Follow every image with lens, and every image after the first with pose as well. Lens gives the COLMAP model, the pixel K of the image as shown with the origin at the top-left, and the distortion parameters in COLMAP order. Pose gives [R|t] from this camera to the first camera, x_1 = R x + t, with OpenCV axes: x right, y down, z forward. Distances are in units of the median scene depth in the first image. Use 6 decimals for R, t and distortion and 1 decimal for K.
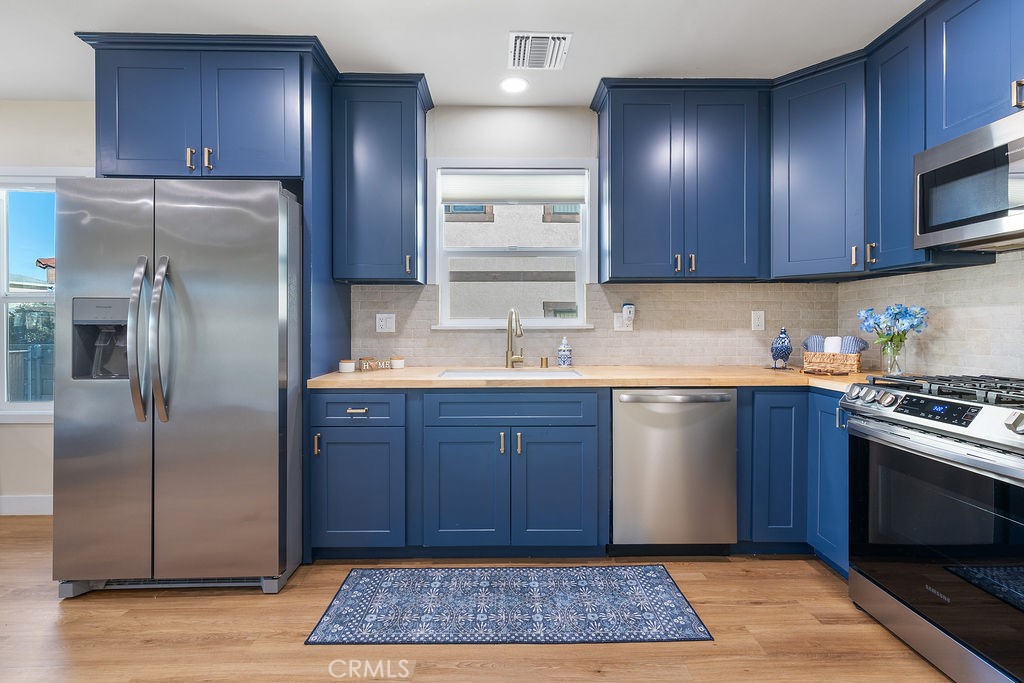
lens RADIAL K [[433.2, 0, 517.5], [0, 433.2, 328.8], [0, 0, 1]] dist [-0.001182, -0.000015]
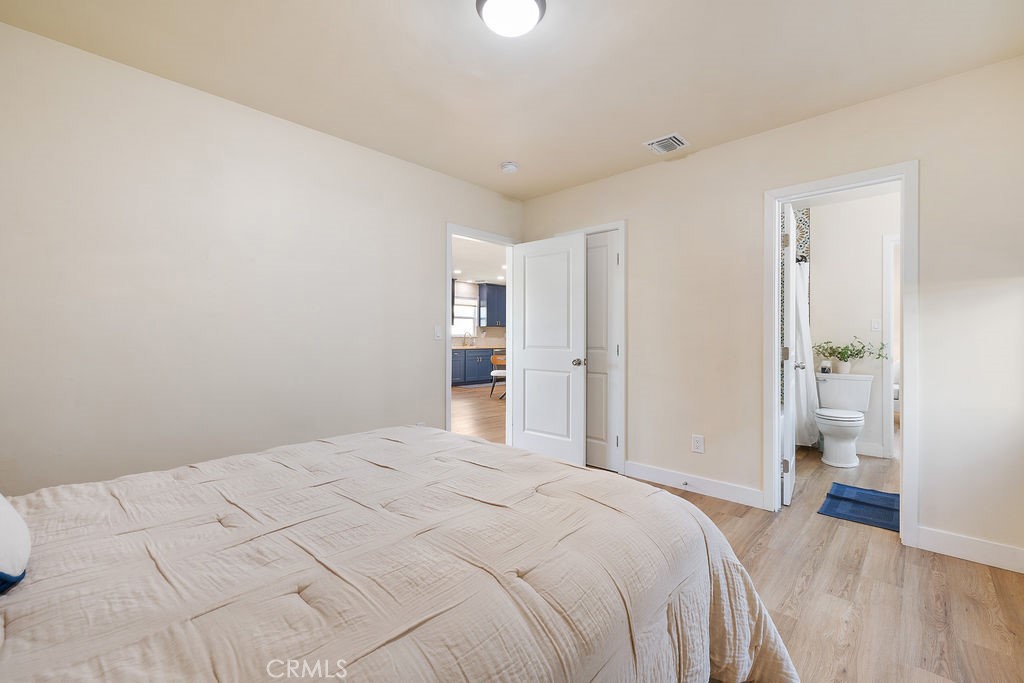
lens RADIAL K [[433.2, 0, 508.6], [0, 433.2, 335.6], [0, 0, 1]] dist [-0.001182, -0.000015]
pose [[0.700574, 0.008129, 0.713533, -3.079246], [-0.003043, 0.999960, -0.008405, 0.023631], [-0.713573, 0.003718, 0.700571, -2.520155]]
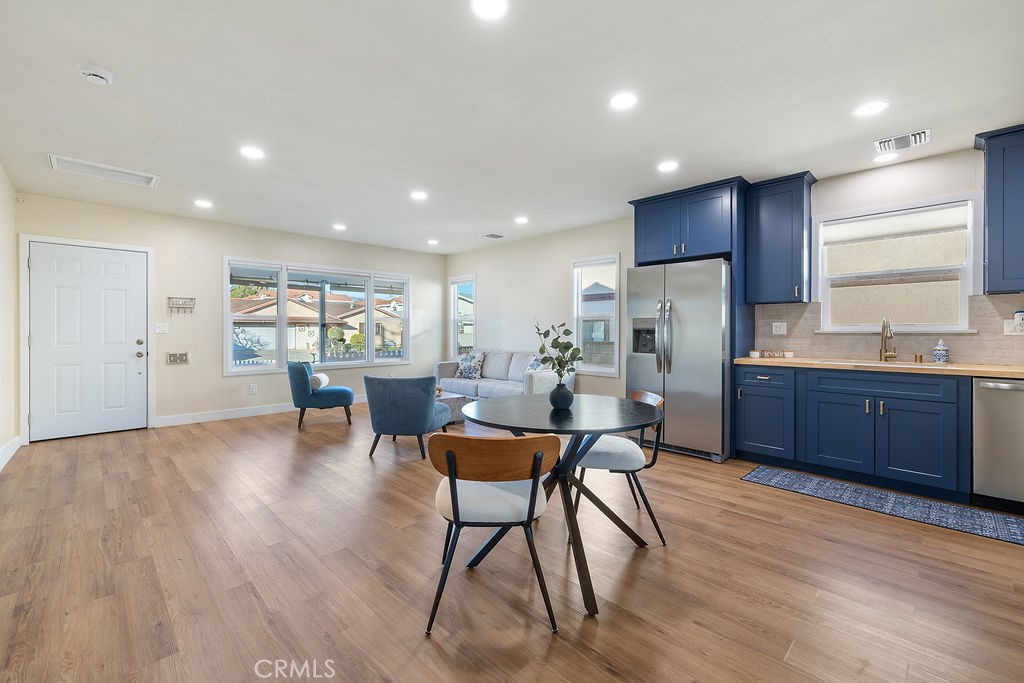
lens RADIAL K [[433.2, 0, 507.1], [0, 433.2, 331.4], [0, 0, 1]] dist [-0.001182, -0.000015]
pose [[0.677603, 0.004845, -0.735412, 0.209100], [-0.005205, 0.999985, 0.001792, -0.000356], [0.735410, 0.002614, 0.677618, -0.910062]]
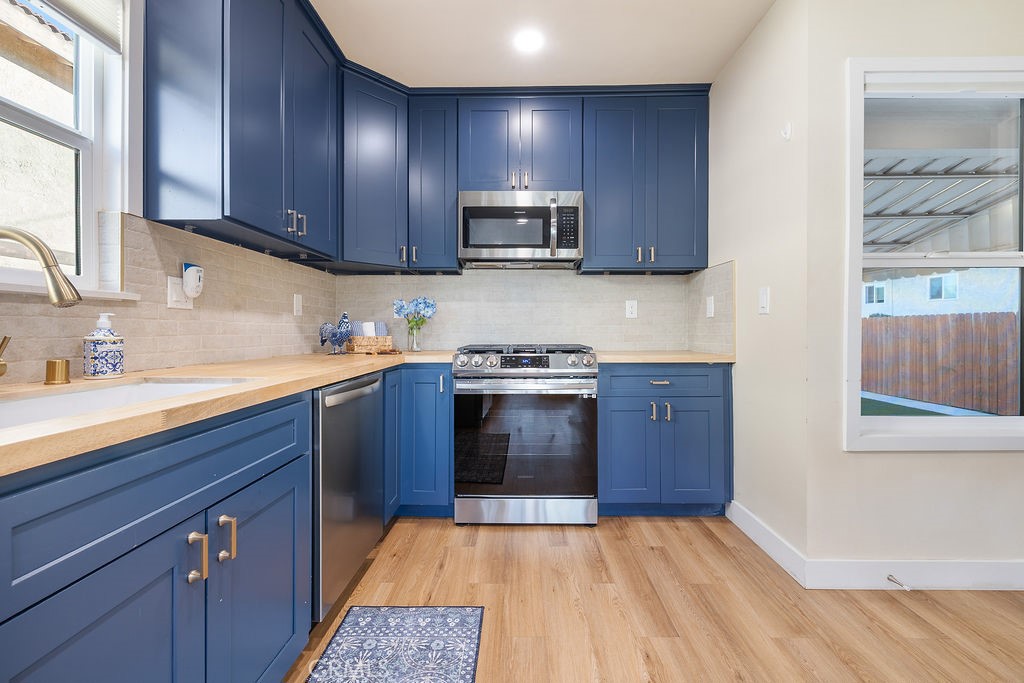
lens RADIAL K [[433.2, 0, 506.3], [0, 433.2, 331.9], [0, 0, 1]] dist [-0.001182, -0.000015]
pose [[0.047743, -0.001444, 0.998859, -0.398223], [0.006609, 0.999978, 0.001130, 0.047490], [-0.998838, 0.006548, 0.047751, 0.630044]]
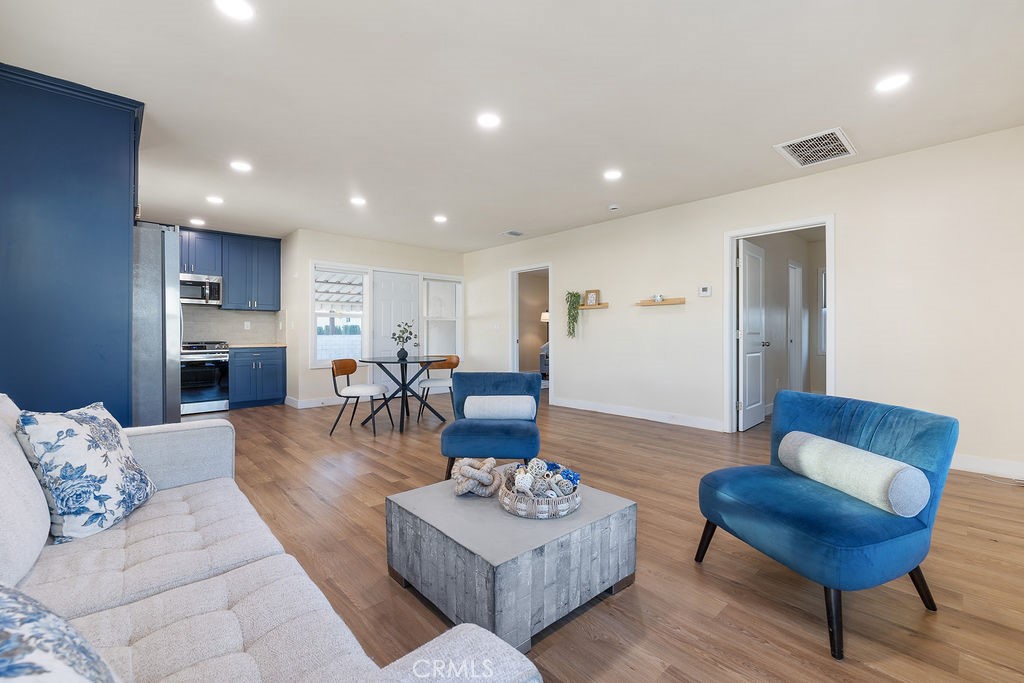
lens RADIAL K [[433.2, 0, 520.4], [0, 433.2, 334.6], [0, 0, 1]] dist [-0.001182, -0.000015]
pose [[-0.671569, 0.002521, 0.740938, -2.522644], [0.006075, 0.999979, 0.002104, 0.050188], [-0.740918, 0.005914, -0.671570, 0.921301]]
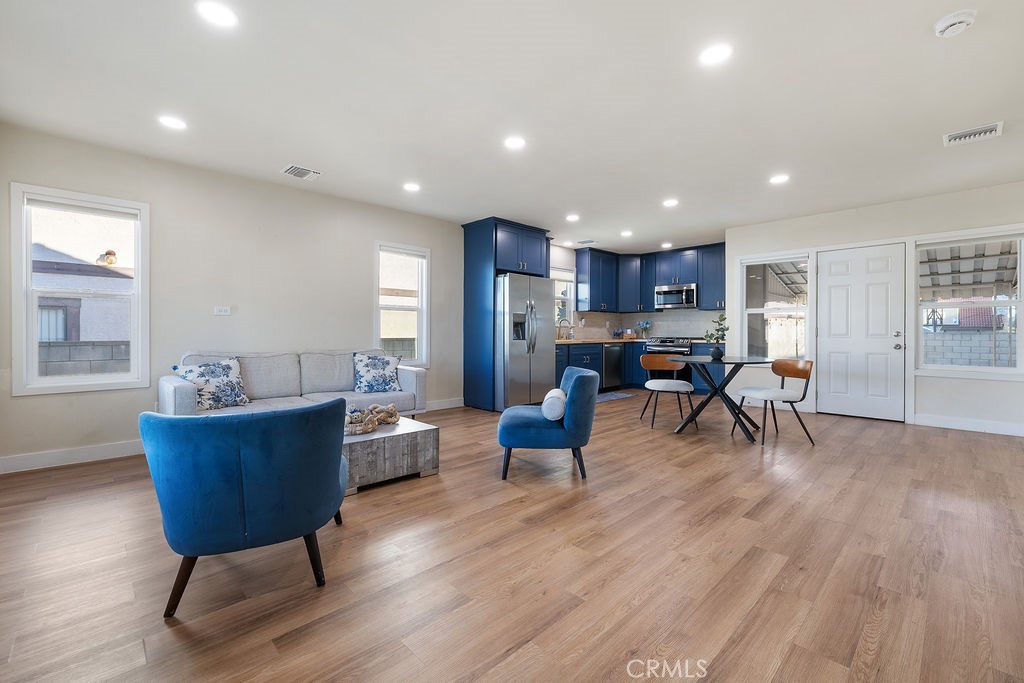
lens RADIAL K [[433.2, 0, 505.7], [0, 433.2, 334.8], [0, 0, 1]] dist [-0.001182, -0.000015]
pose [[0.740063, -0.001583, 0.672535, -2.508496], [0.001663, 0.999998, 0.000523, 0.062416], [-0.672535, 0.000732, 0.740065, -0.974391]]
